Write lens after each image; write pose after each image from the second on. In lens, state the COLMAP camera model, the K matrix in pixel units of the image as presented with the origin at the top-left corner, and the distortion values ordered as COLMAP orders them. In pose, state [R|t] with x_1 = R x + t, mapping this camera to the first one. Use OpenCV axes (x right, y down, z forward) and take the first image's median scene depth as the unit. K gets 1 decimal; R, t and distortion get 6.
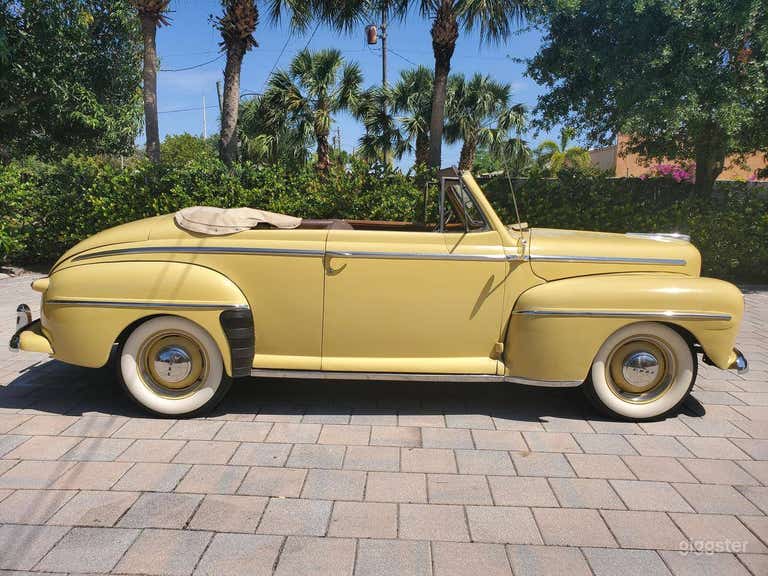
lens RADIAL K [[596.9, 0, 375.1], [0, 596.9, 285.3], [0, 0, 1]] dist [0.008633, 0.012393]
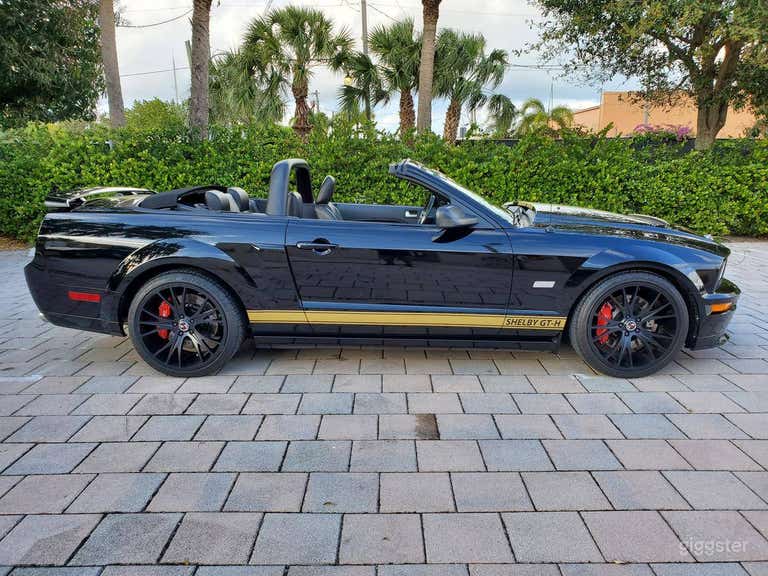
lens RADIAL K [[601.6, 0, 384.0], [0, 601.6, 288.0], [0, 0, 1]] dist [0.014112, 0.005027]
pose [[0.998725, -0.028202, 0.041880, -0.029158], [0.025827, 0.998086, 0.056194, 0.003879], [-0.043385, -0.055041, 0.997541, 0.142293]]
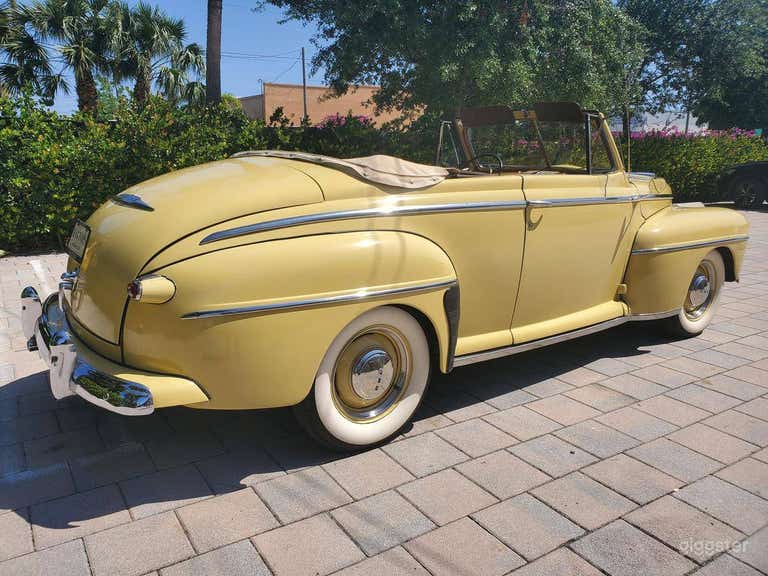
lens RADIAL K [[596.9, 0, 375.1], [0, 596.9, 285.3], [0, 0, 1]] dist [0.008633, 0.012393]
pose [[0.814834, -0.133260, 0.564169, -0.713631], [0.086816, 0.990296, 0.108525, -0.048507], [-0.573157, -0.039451, 0.818496, 0.420111]]
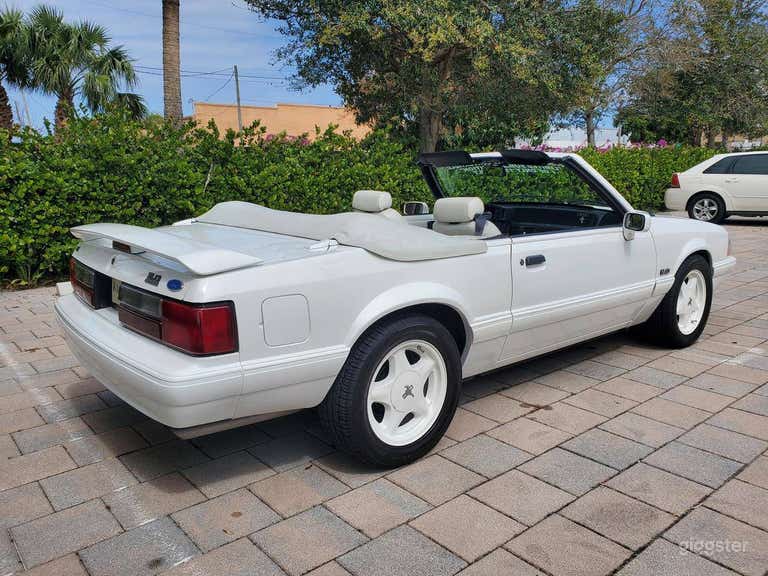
lens RADIAL K [[601.6, 0, 384.0], [0, 601.6, 288.0], [0, 0, 1]] dist [0.014112, 0.005027]
pose [[0.727846, -0.146660, 0.669874, -0.747675], [0.118582, 0.989064, 0.087697, -0.066733], [-0.675410, 0.015605, 0.737277, 0.762526]]
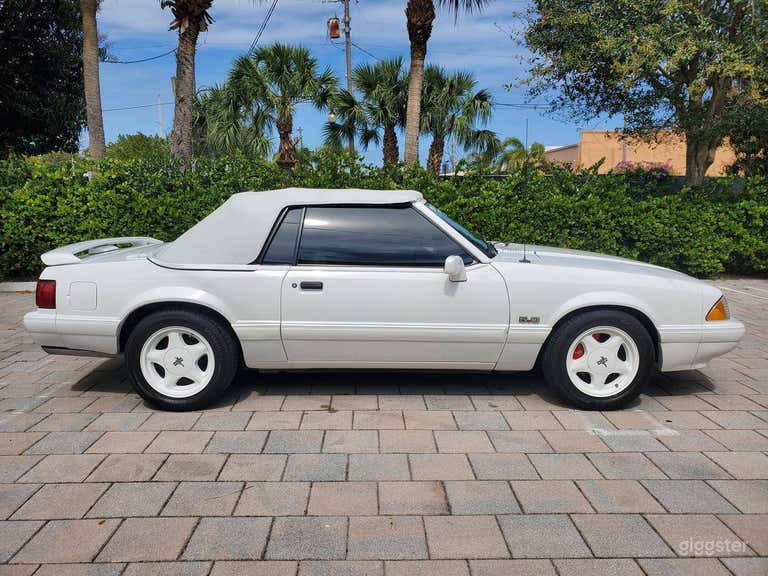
lens RADIAL K [[596.9, 0, 375.1], [0, 596.9, 285.3], [0, 0, 1]] dist [0.008633, 0.012393]
pose [[0.997929, -0.021304, 0.060699, -0.048621], [0.021579, 0.999760, -0.003879, -0.006461], [-0.060601, 0.005181, 0.998149, 0.252933]]
